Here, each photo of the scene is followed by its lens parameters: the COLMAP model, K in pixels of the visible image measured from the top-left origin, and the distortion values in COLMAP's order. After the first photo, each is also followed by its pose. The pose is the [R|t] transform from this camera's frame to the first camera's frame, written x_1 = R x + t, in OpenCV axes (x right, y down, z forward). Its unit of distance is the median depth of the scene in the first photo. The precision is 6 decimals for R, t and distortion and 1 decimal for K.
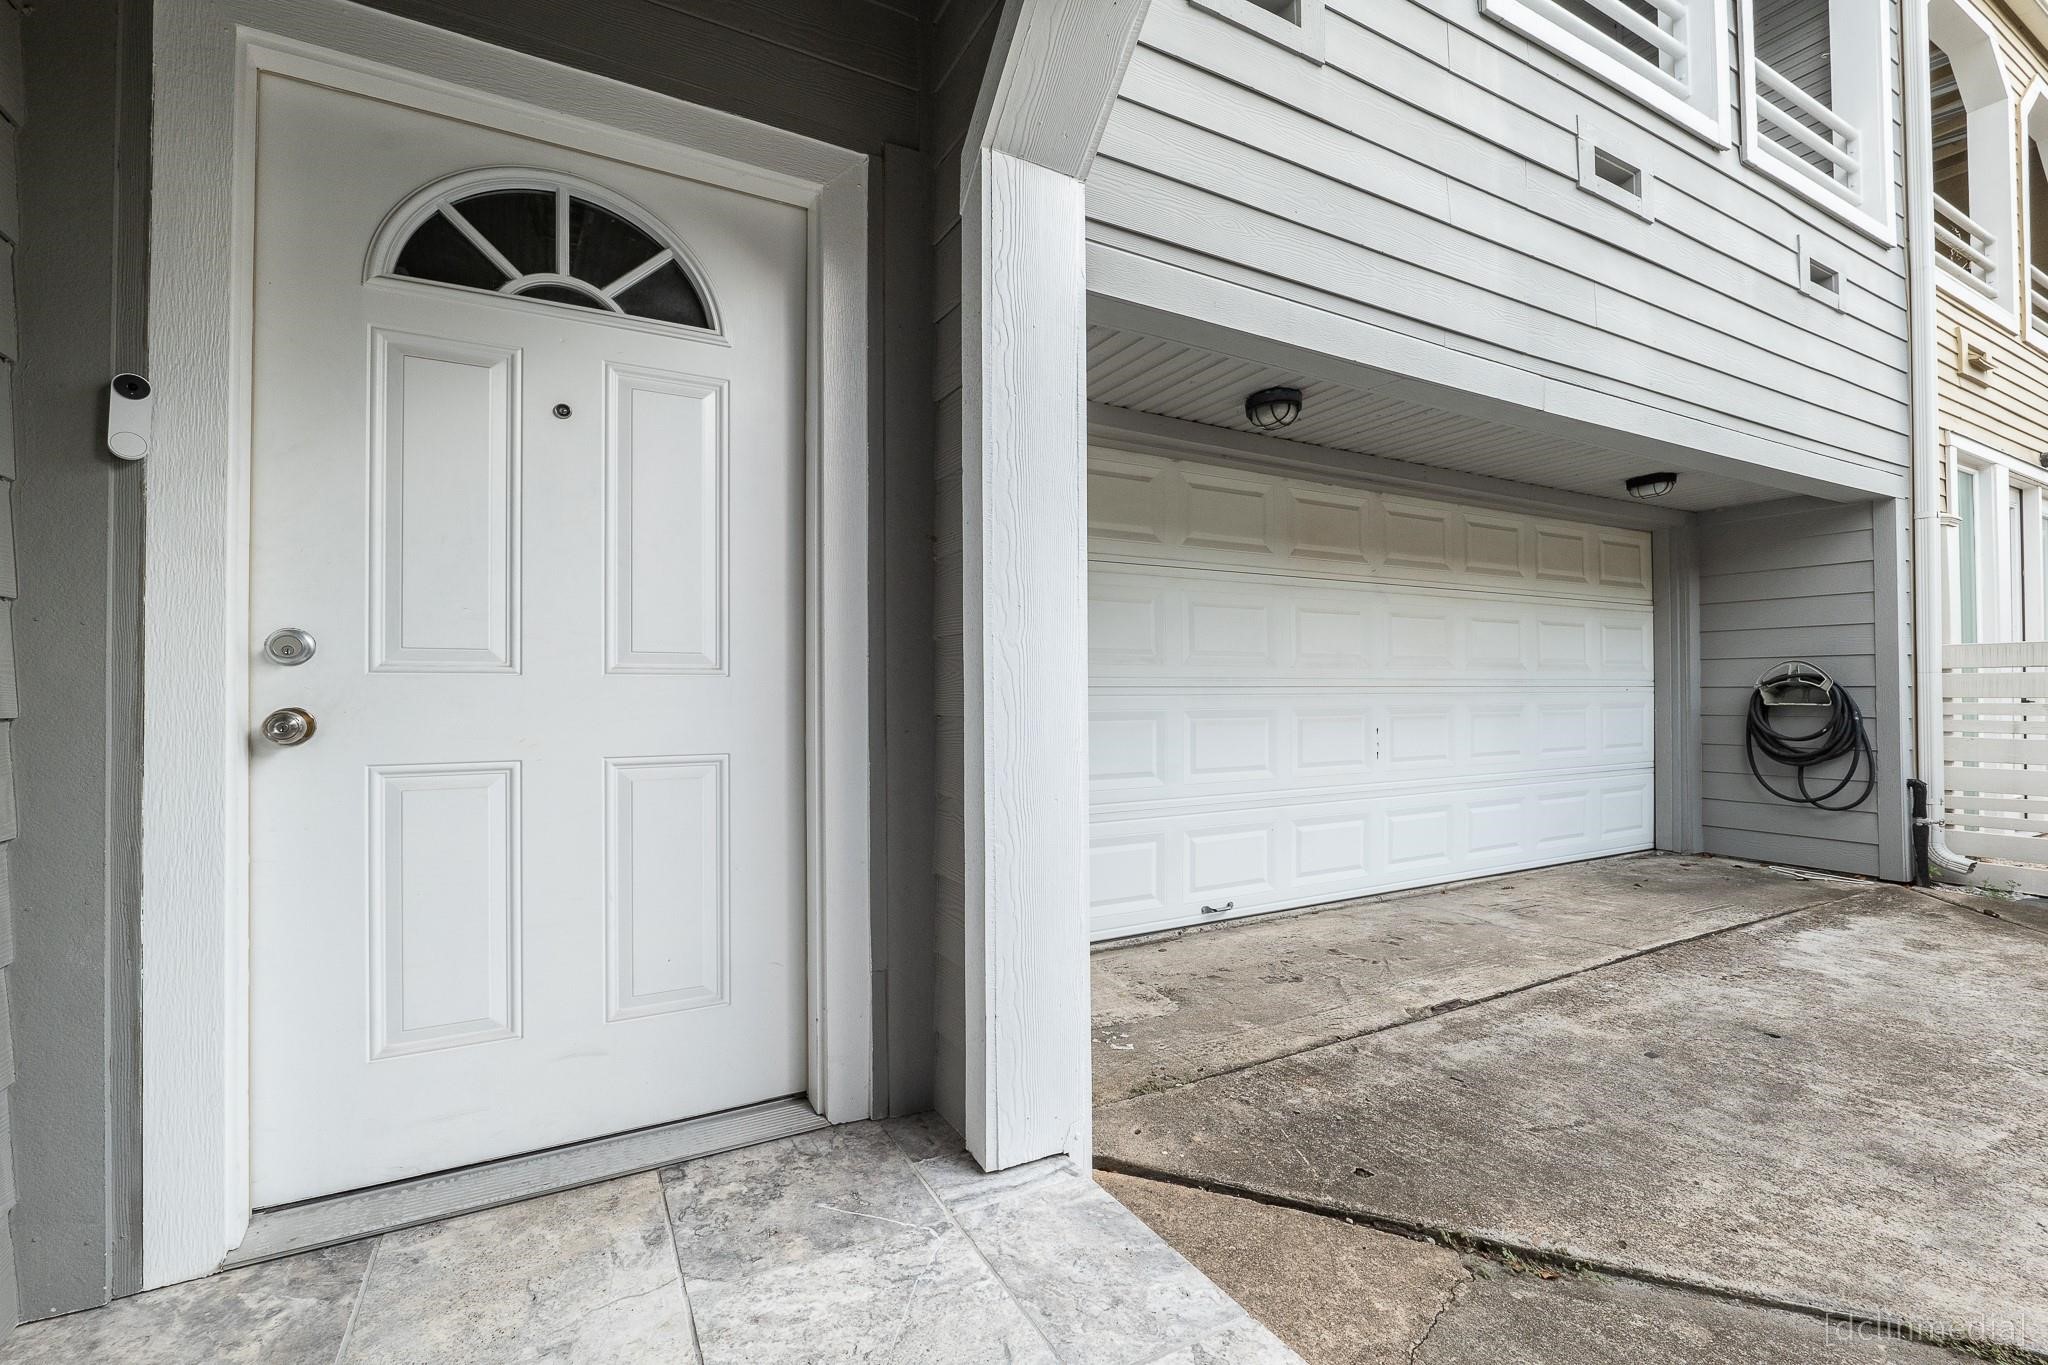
lens RADIAL K [[804.7, 0, 1022.8], [0, 804.7, 684.9], [0, 0, 1]] dist [-0.007223, -0.000172]
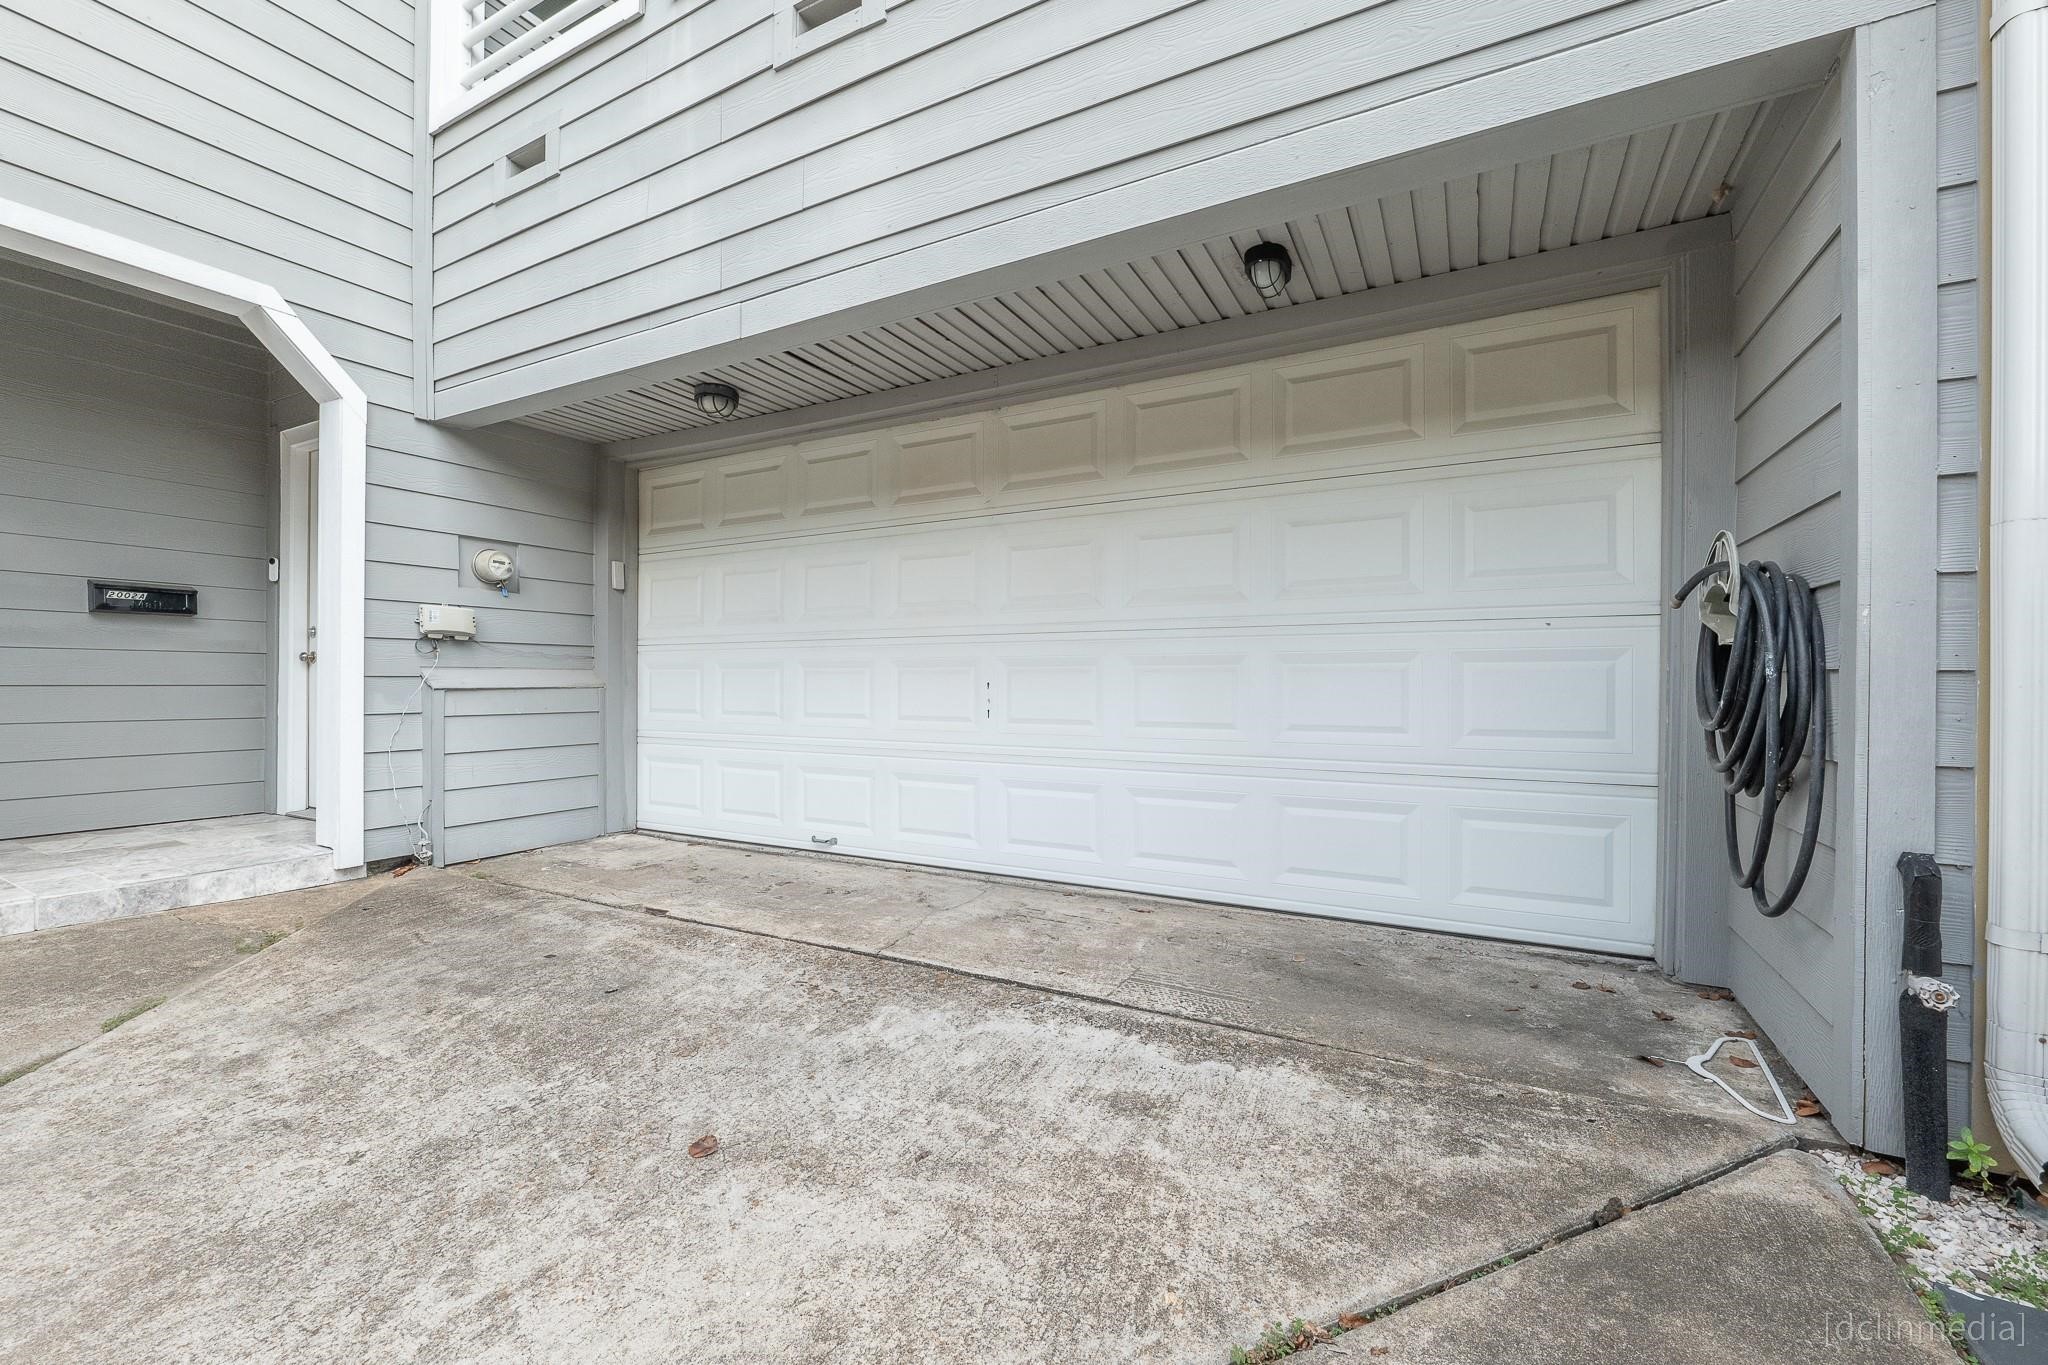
lens RADIAL K [[850.3, 0, 1016.3], [0, 850.3, 679.8], [0, 0, 1]] dist [-0.009509, -0.000205]
pose [[0.560698, 0.007336, -0.827988, 1.685785], [0.003641, 0.999929, 0.011325, 0.056187], [0.828013, -0.009365, 0.560631, 0.702797]]
